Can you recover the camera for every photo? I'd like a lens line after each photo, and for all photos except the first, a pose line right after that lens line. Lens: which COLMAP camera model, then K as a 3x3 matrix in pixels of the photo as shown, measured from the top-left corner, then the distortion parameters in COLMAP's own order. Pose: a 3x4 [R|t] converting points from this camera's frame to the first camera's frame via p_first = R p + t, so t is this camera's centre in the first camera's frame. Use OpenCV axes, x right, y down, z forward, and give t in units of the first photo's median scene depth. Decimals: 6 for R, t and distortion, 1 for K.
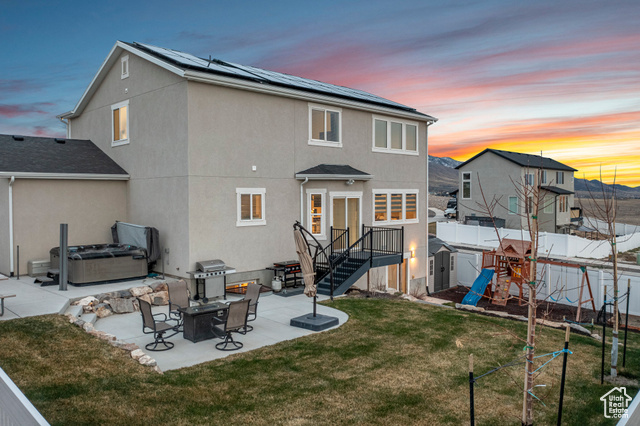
lens RADIAL K [[506.7, 0, 317.5], [0, 506.7, 210.1], [0, 0, 1]] dist [-0.026942, -0.001991]
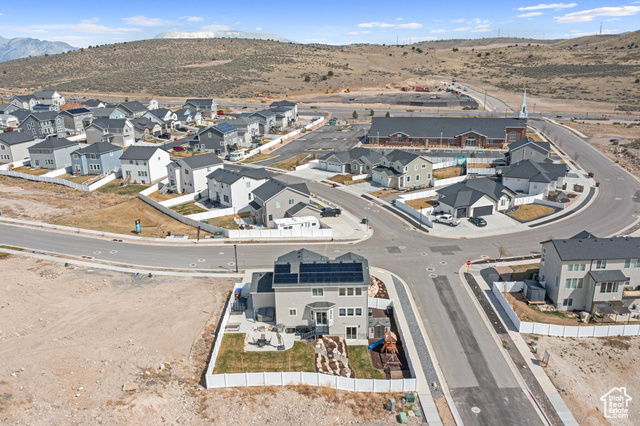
lens RADIAL K [[502.3, 0, 320.0], [0, 502.3, 213.0], [0, 0, 1]] dist [-0.028369, -0.000343]
pose [[0.713418, 0.196158, -0.672723, 2.620801], [-0.004146, 0.961185, 0.275873, -1.912718], [0.700726, -0.194023, 0.686540, -1.509967]]
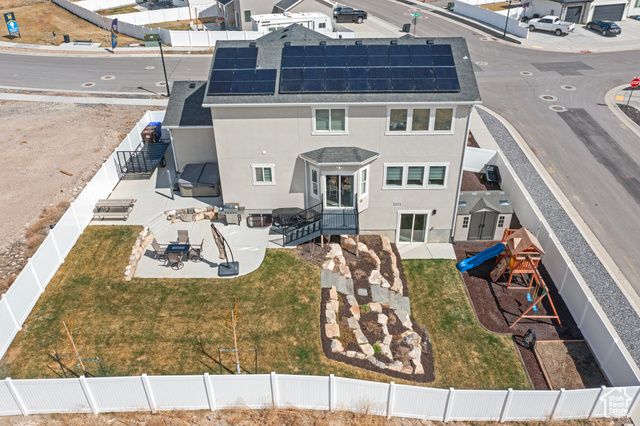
lens RADIAL K [[502.3, 0, 320.0], [0, 502.3, 213.0], [0, 0, 1]] dist [-0.028369, -0.000343]
pose [[0.699804, 0.373908, -0.608660, 0.984850], [-0.008520, 0.856374, 0.516286, -0.708368], [0.714284, -0.356113, 0.602480, 0.129507]]
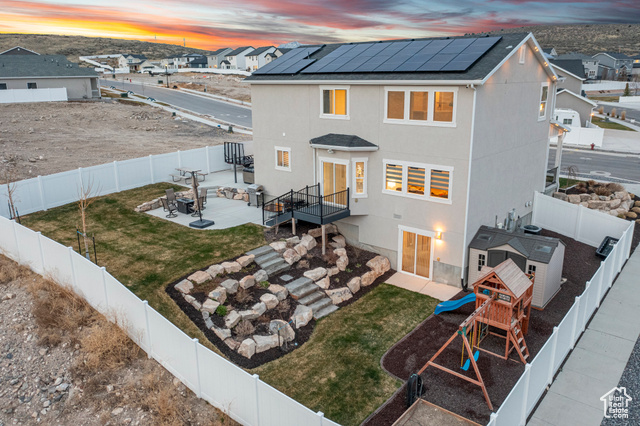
lens RADIAL K [[503.8, 0, 317.4], [0, 503.8, 212.4], [0, 0, 1]] dist [-0.013390, -0.003385]
pose [[0.072234, 0.267169, -0.960938, 1.421876], [-0.018404, 0.963648, 0.266539, -0.263476], [0.997218, -0.001568, 0.074525, 0.974431]]
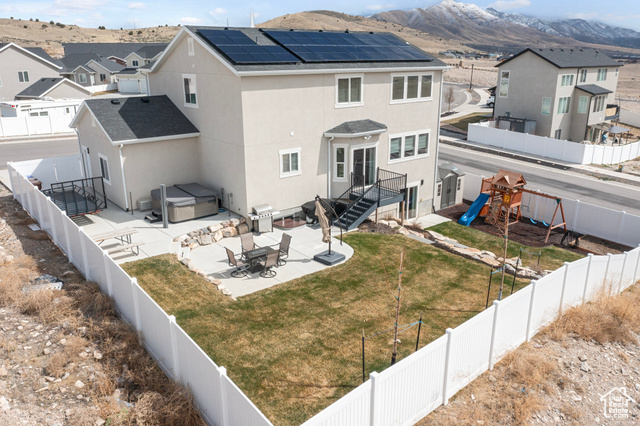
lens RADIAL K [[502.3, 0, 320.0], [0, 502.3, 213.0], [0, 0, 1]] dist [-0.028369, -0.000343]
pose [[0.995000, 0.031010, -0.094938, 0.078700], [-0.003971, 0.962109, 0.272634, -0.239219], [0.099795, -0.270894, 0.957422, -0.310851]]
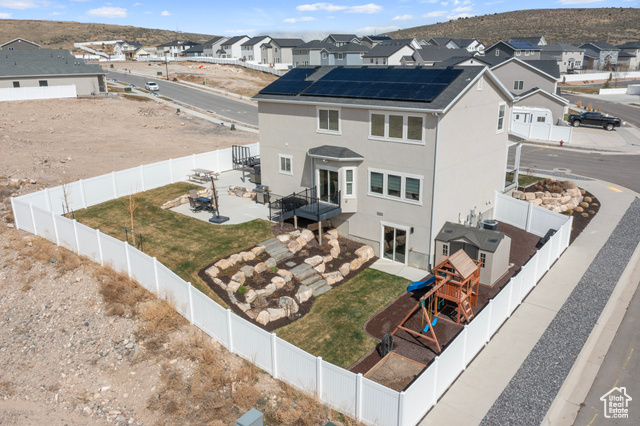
lens RADIAL K [[506.7, 0, 317.5], [0, 506.7, 210.1], [0, 0, 1]] dist [-0.026942, -0.001991]
pose [[0.084529, 0.293144, -0.952324, 1.714382], [-0.018000, 0.956038, 0.292689, -0.394881], [0.996258, -0.007599, 0.086090, 0.939617]]
